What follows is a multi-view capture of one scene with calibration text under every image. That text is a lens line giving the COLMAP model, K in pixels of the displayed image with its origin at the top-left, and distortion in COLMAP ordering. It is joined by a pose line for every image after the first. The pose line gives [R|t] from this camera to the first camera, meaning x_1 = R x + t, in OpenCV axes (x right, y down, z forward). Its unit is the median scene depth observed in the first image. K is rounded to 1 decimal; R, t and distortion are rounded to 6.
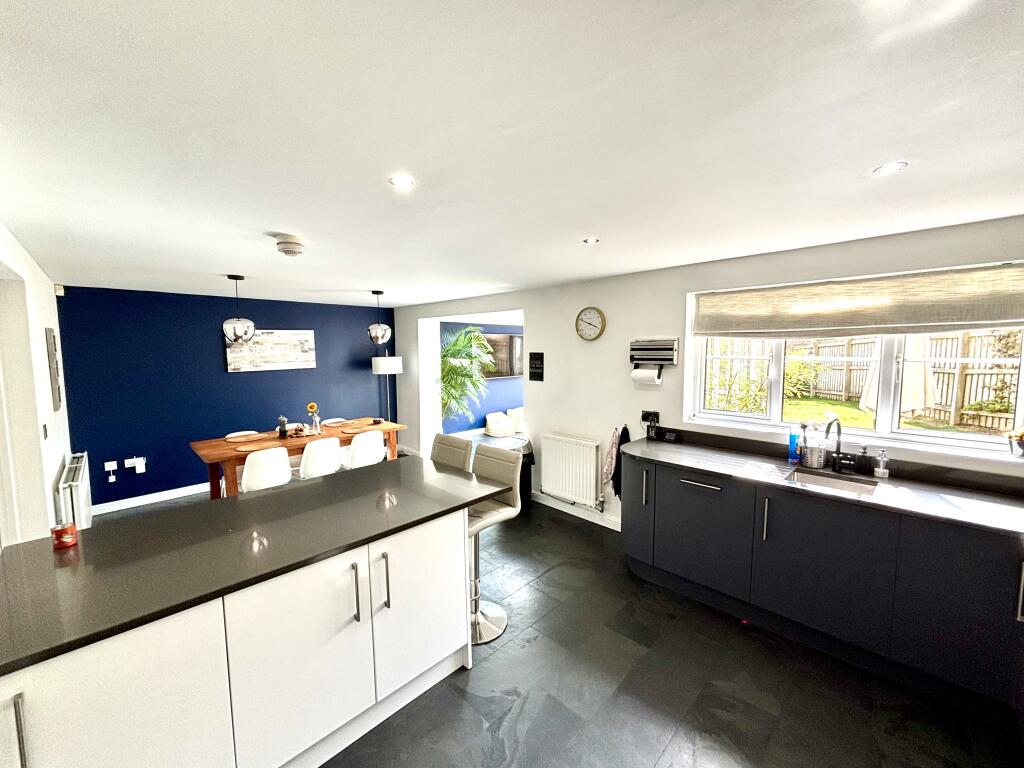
lens RADIAL K [[418.9, 0, 512.0], [0, 418.9, 384.0], [0, 0, 1]] dist [-0.000038, 0.000049]
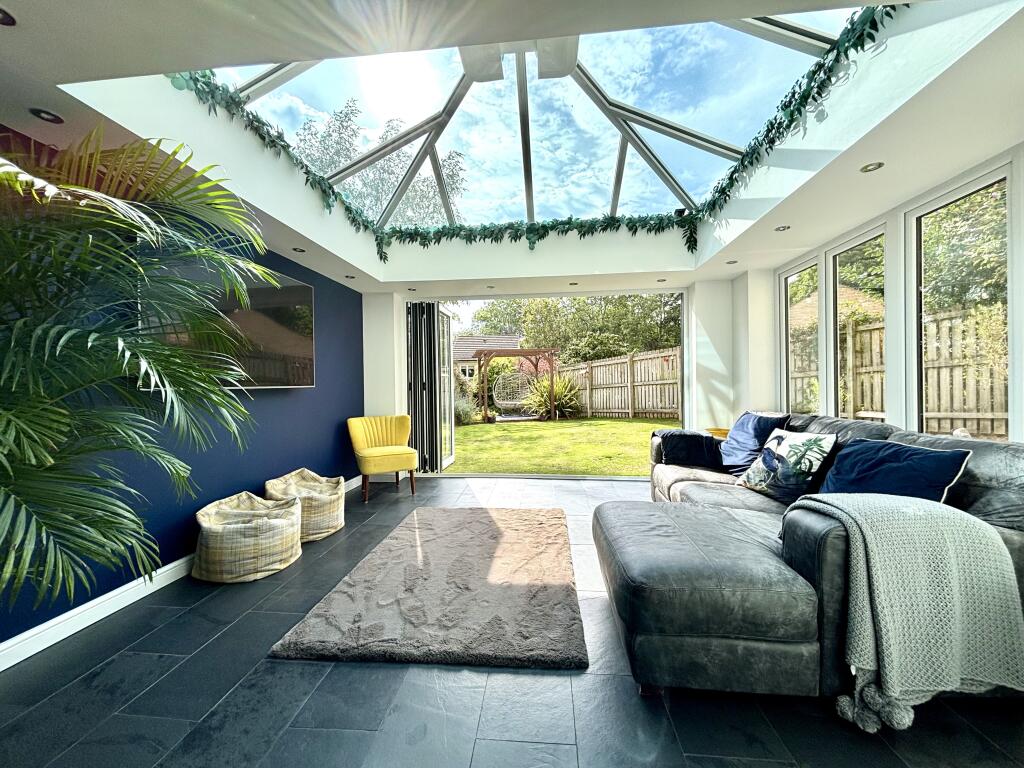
lens RADIAL K [[418.9, 0, 512.0], [0, 418.9, 384.0], [0, 0, 1]] dist [-0.000038, 0.000049]
pose [[0.769195, -0.003467, 0.639005, -0.160292], [0.063297, 0.995481, -0.070792, 0.041420], [-0.635871, 0.094900, 0.765938, 1.255163]]
